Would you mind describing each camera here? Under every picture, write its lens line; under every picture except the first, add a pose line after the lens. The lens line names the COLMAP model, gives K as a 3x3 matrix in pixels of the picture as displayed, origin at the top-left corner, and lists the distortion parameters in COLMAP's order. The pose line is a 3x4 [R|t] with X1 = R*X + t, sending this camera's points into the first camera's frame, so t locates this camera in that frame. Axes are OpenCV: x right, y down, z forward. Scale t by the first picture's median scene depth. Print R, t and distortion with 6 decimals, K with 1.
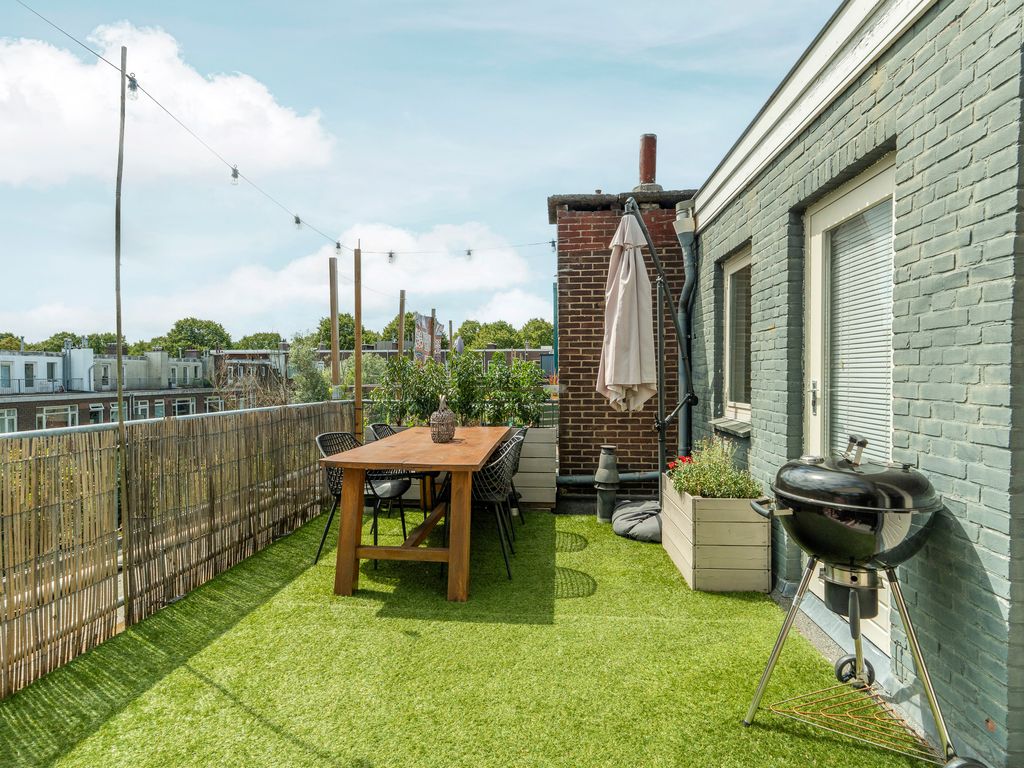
lens RADIAL K [[521.2, 0, 512.0], [0, 521.2, 384.0], [0, 0, 1]] dist [-0.000211, -0.000982]
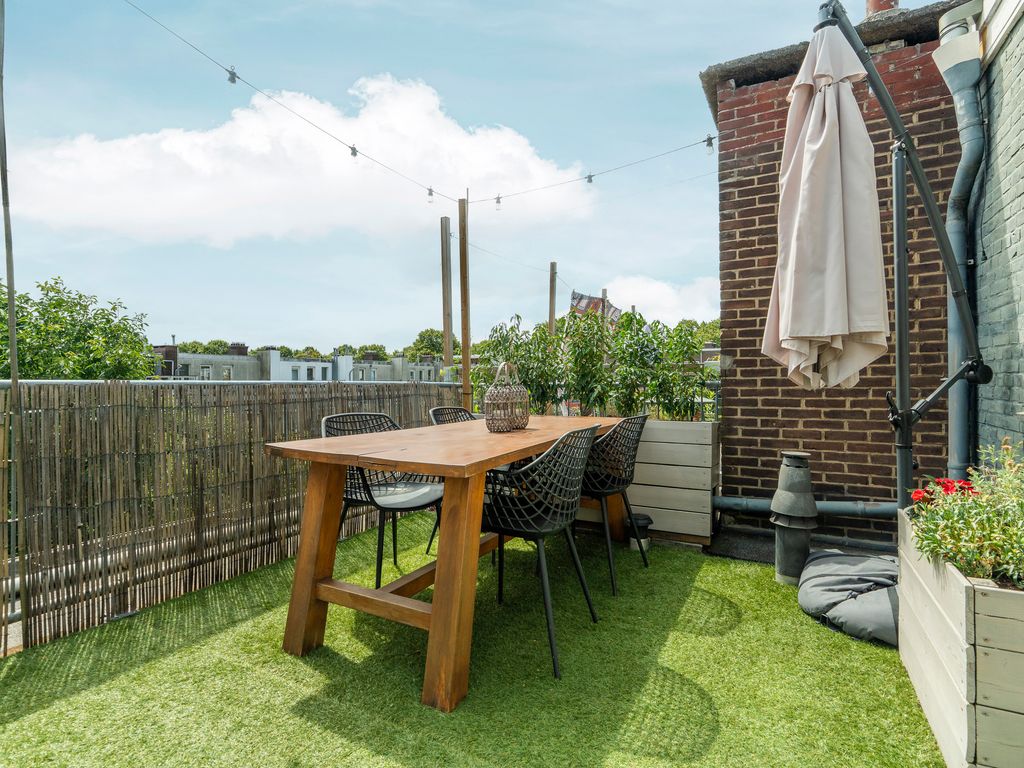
lens RADIAL K [[521.2, 0, 512.0], [0, 521.2, 384.0], [0, 0, 1]] dist [-0.000211, -0.000982]
pose [[0.916981, -0.000380, -0.398930, 0.125722], [-0.002717, 0.999970, -0.007197, 0.046924], [0.398921, 0.007683, 0.916953, 0.334128]]
